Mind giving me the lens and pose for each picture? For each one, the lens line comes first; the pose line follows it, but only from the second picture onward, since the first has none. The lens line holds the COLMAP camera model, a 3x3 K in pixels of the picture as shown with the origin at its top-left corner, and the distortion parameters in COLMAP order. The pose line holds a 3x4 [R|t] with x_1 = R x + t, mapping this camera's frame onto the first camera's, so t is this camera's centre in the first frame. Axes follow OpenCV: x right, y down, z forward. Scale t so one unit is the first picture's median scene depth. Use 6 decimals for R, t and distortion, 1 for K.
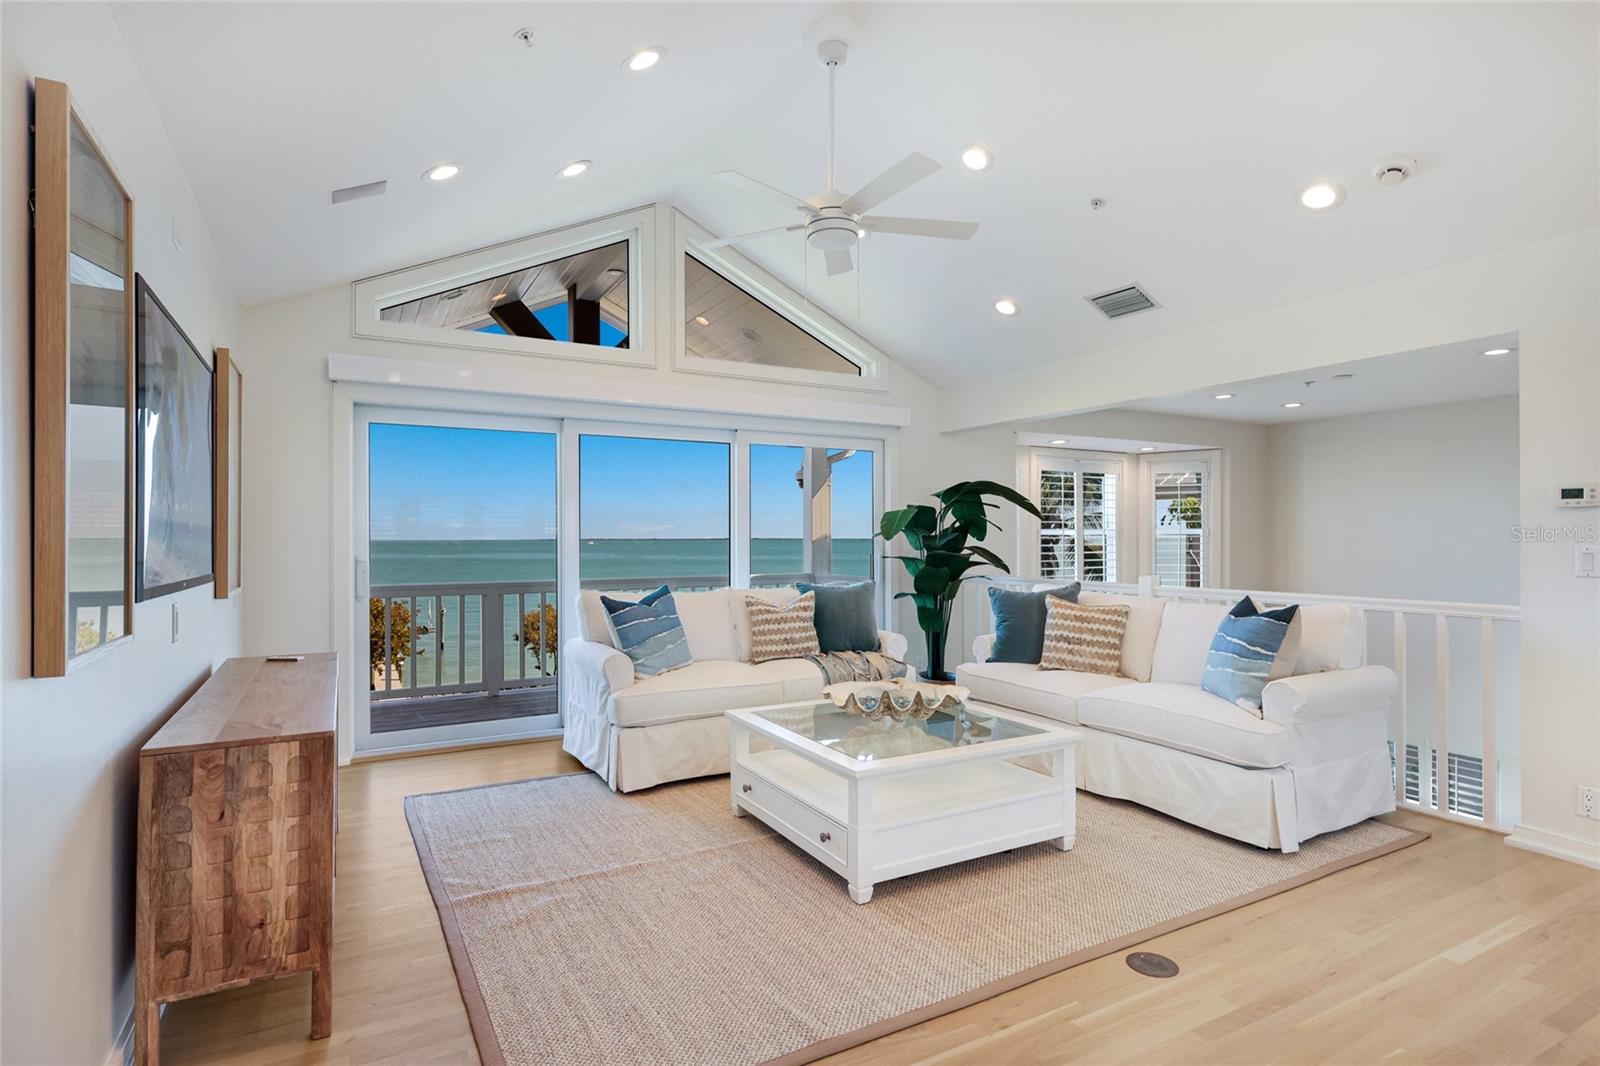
lens RADIAL K [[809.5, 0, 798.6], [0, 809.5, 537.5], [0, 0, 1]] dist [0.003859, 0.001756]
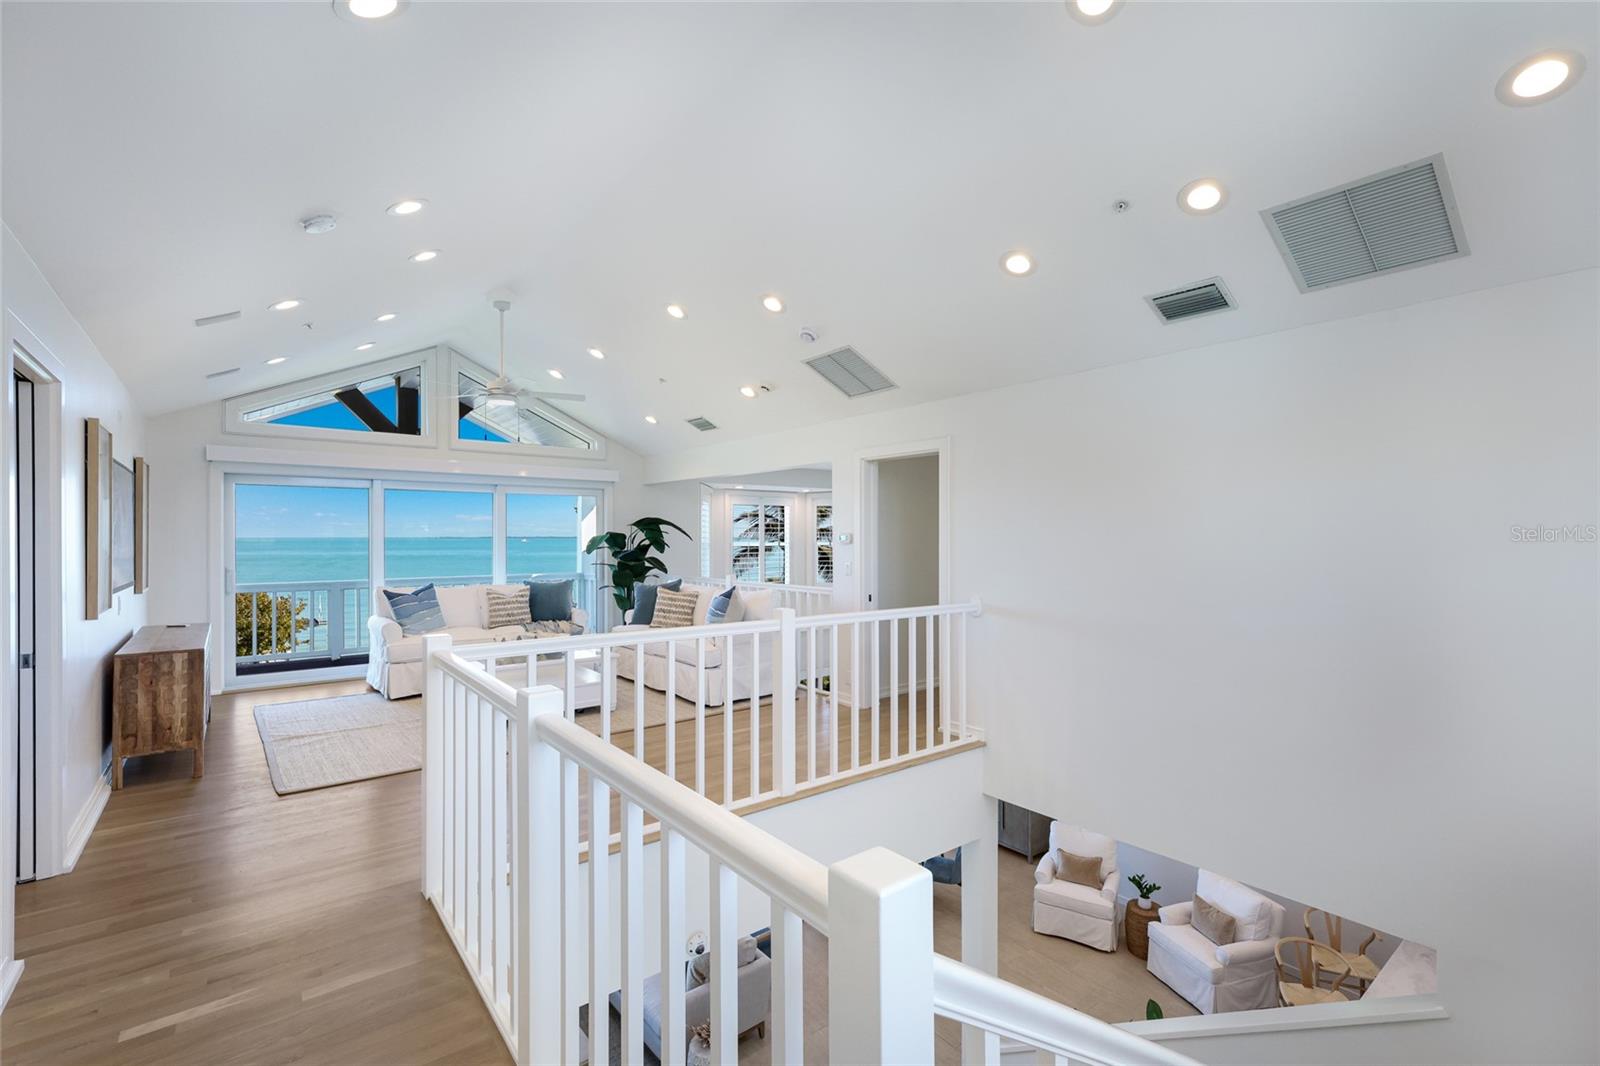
lens RADIAL K [[700.6, 0, 795.3], [0, 700.6, 537.2], [0, 0, 1]] dist [0.009815, 0.000098]
pose [[0.986804, 0.000807, 0.161920, 0.370288], [-0.001069, 0.999998, 0.001531, -0.042832], [-0.161918, -0.001684, 0.986803, -0.610254]]
